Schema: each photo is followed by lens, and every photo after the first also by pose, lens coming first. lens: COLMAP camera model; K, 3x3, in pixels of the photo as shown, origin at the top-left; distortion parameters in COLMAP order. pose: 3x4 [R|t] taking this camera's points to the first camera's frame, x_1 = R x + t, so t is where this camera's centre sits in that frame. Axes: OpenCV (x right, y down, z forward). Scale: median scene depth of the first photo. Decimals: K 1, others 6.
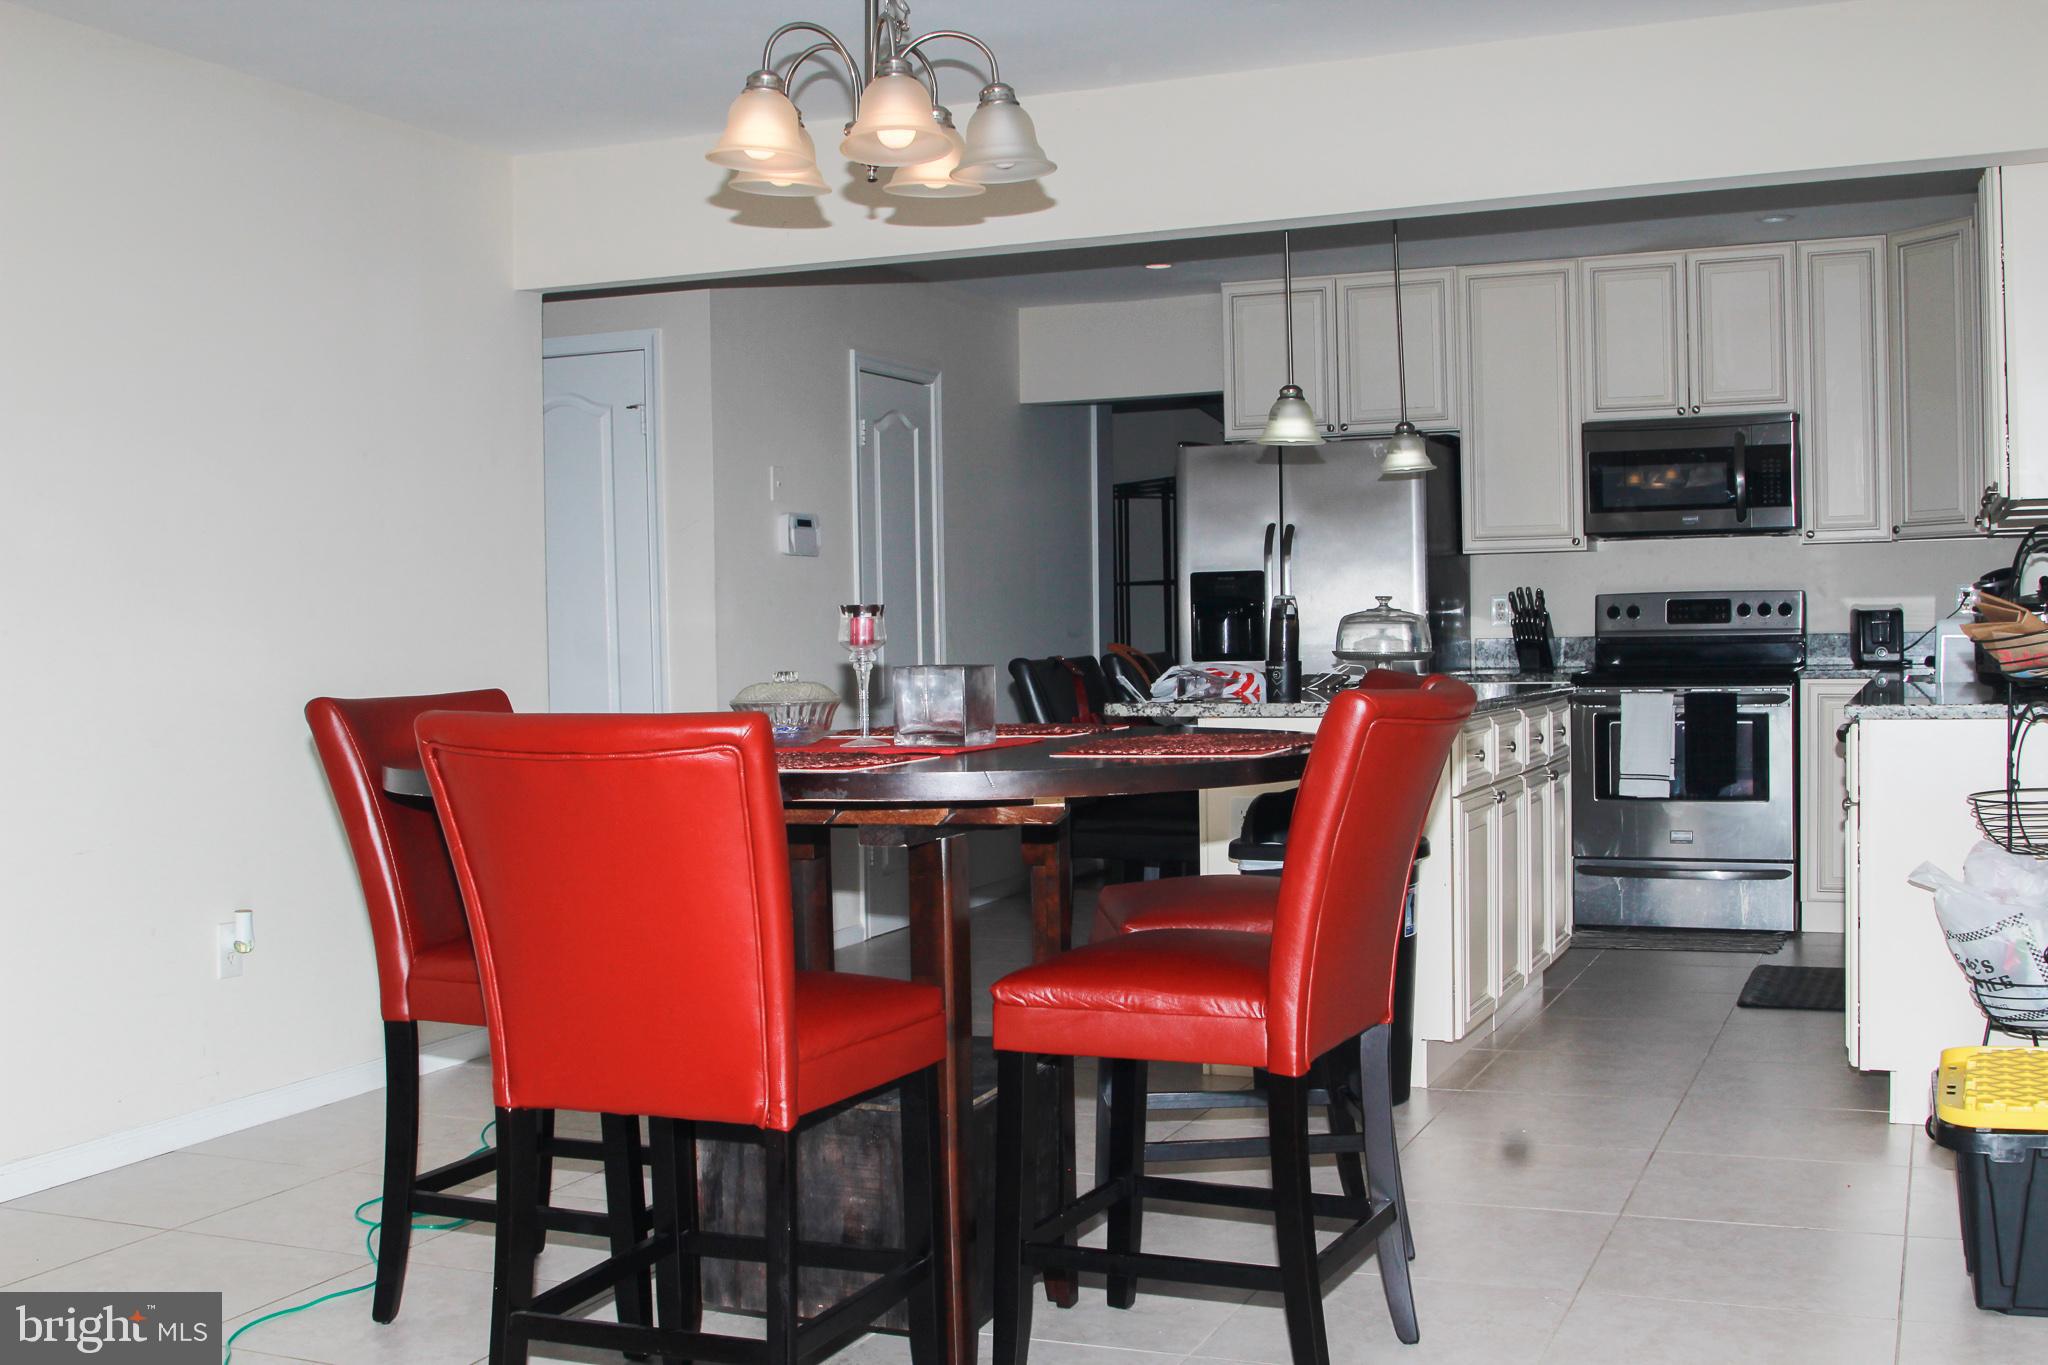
lens RADIAL K [[2245.7, 0, 1023.2], [0, 2245.7, 686.1], [0, 0, 1]] dist [-0.115132, 0.000000]
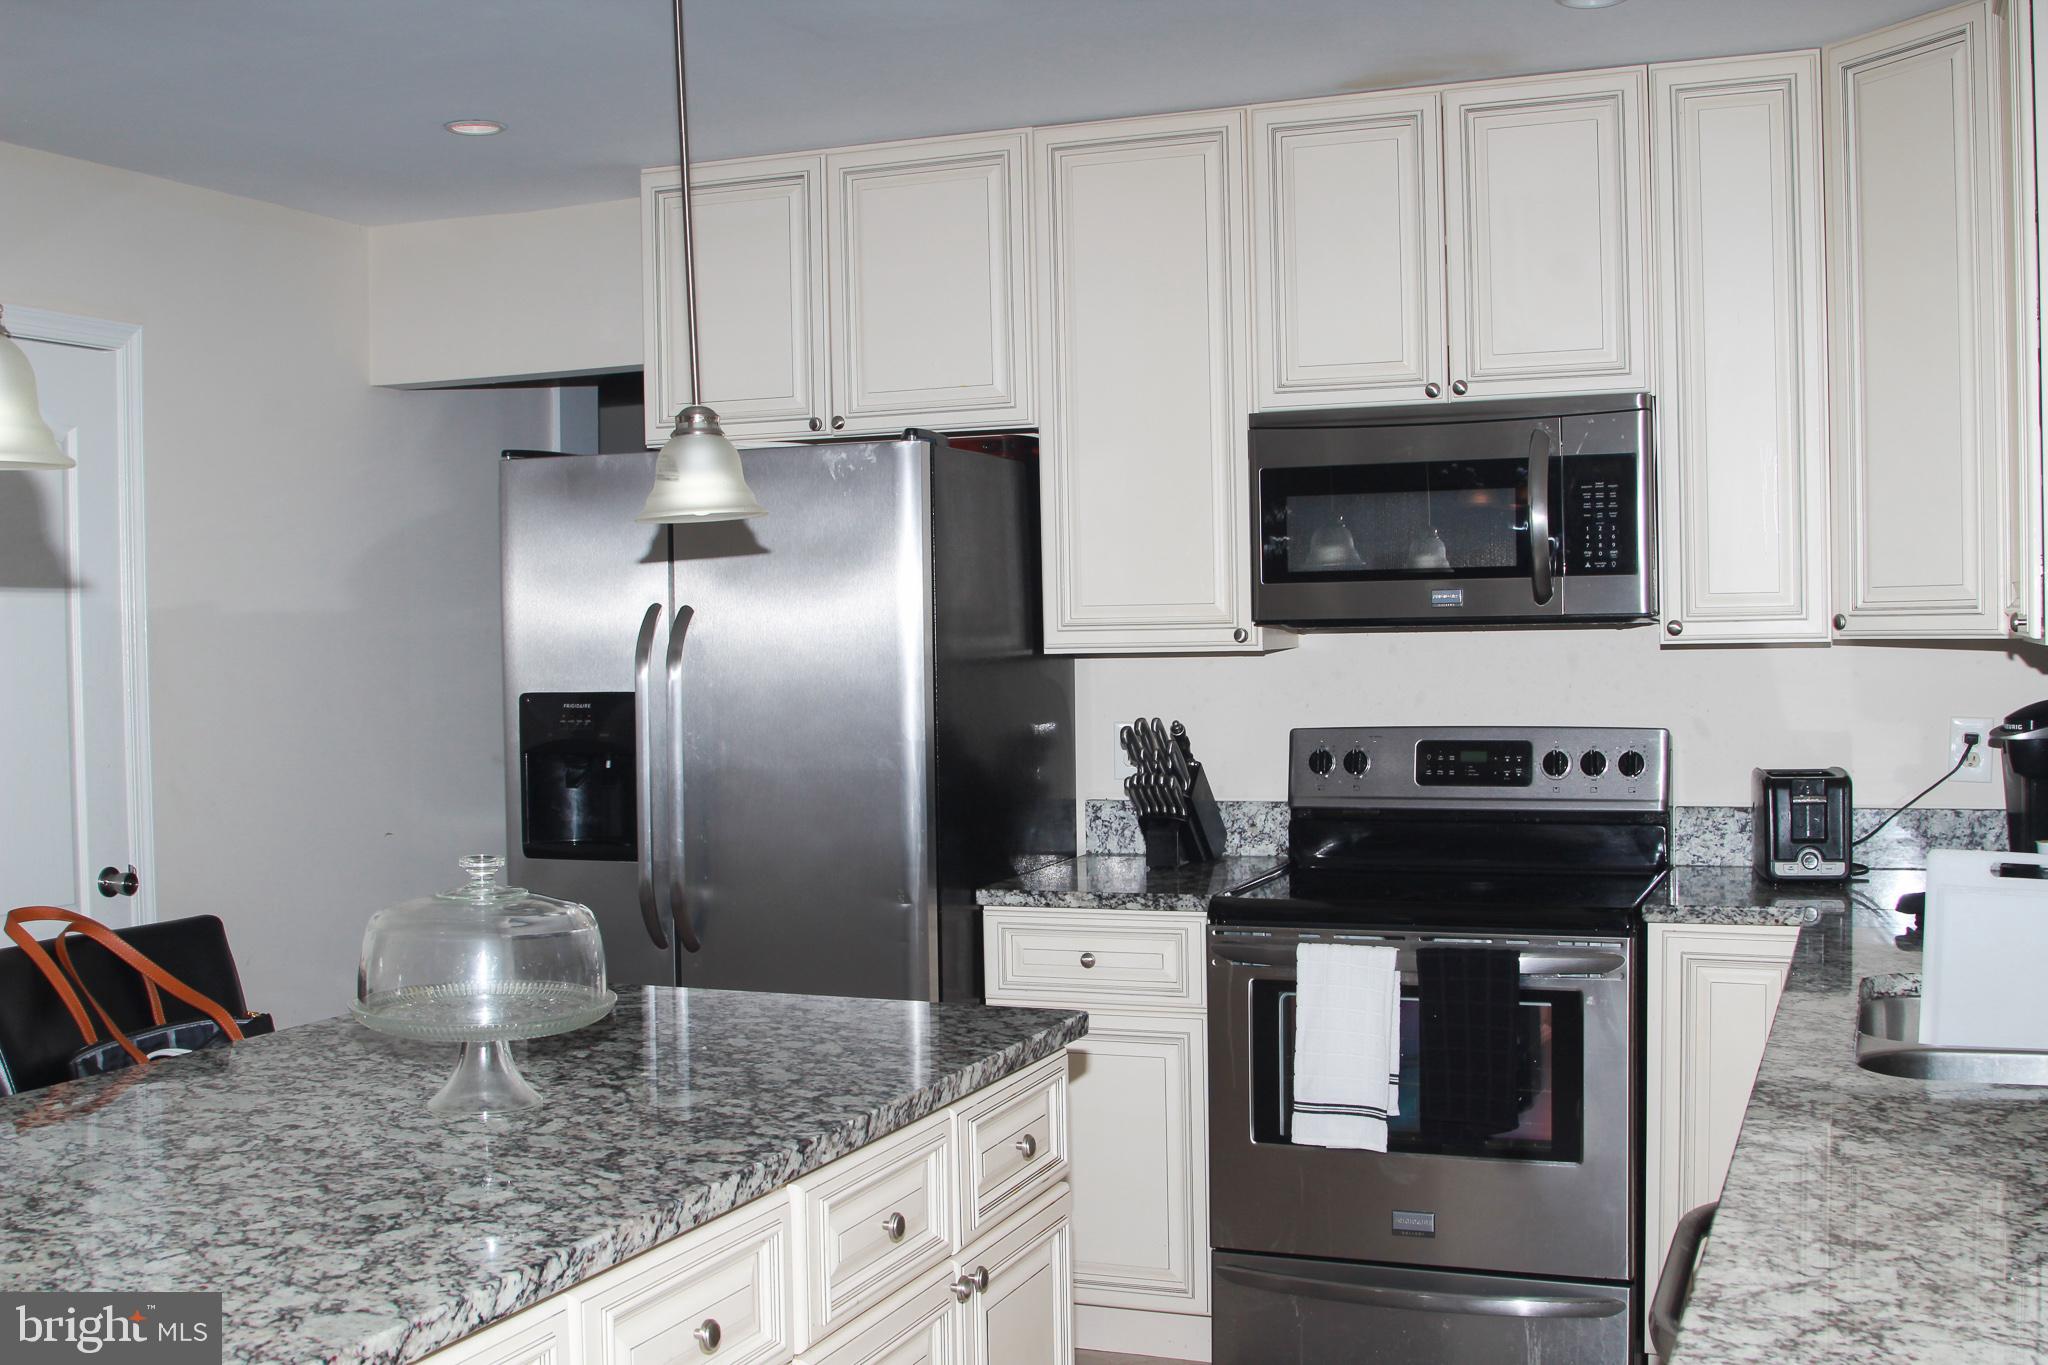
lens RADIAL K [[2245.7, 0, 1022.1], [0, 2245.7, 677.6], [0, 0, 1]] dist [-0.115132, 0.000000]
pose [[0.999705, 0.003823, 0.023986, 0.187436], [-0.003610, 0.999954, -0.008906, -0.051000], [-0.024019, 0.008817, 0.999673, 0.474992]]
